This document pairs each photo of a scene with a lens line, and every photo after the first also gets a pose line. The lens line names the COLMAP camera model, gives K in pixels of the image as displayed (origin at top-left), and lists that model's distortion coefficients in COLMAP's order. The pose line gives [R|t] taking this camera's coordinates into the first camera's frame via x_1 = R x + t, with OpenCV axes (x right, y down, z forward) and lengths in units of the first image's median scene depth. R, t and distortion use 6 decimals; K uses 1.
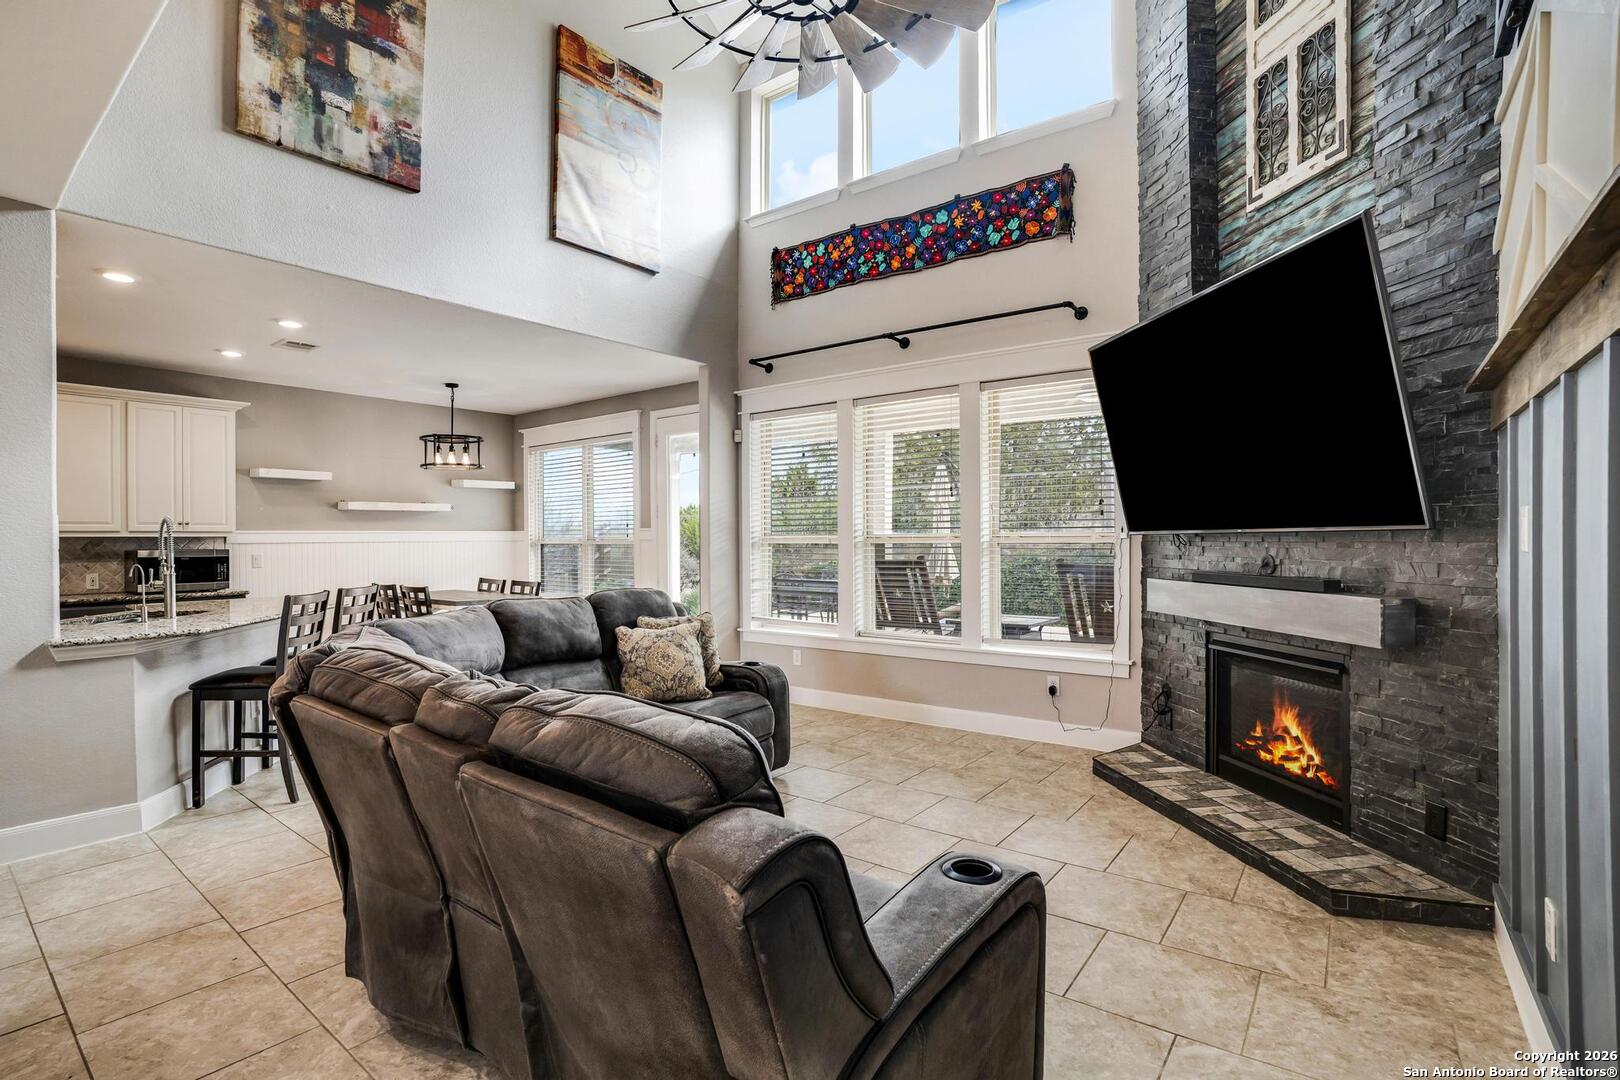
lens RADIAL K [[741.7, 0, 810.0], [0, 741.7, 540.0], [0, 0, 1]] dist [-0.067947, -0.000232]
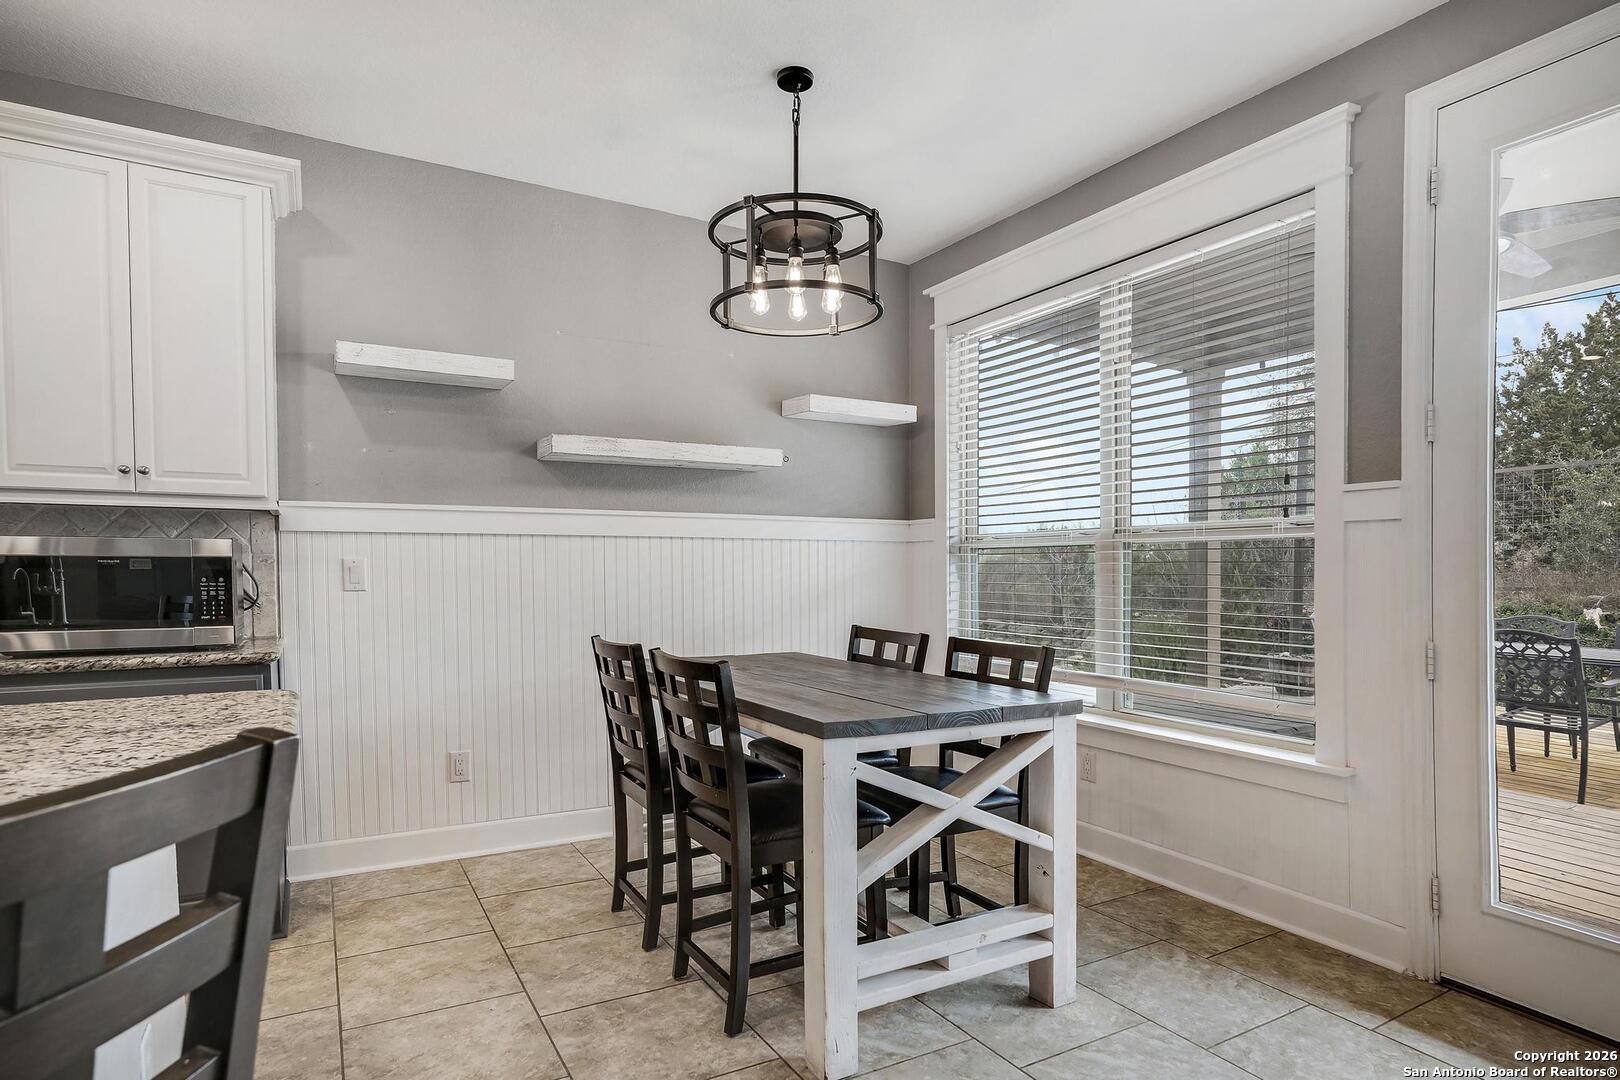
lens RADIAL K [[904.5, 0, 808.8], [0, 904.5, 585.5], [0, 0, 1]] dist [0.000067, 0.000127]
pose [[0.921188, 0.012268, -0.388924, -0.339908], [-0.007610, 0.999880, 0.013514, 0.028160], [0.389043, -0.009489, 0.921171, 0.648965]]
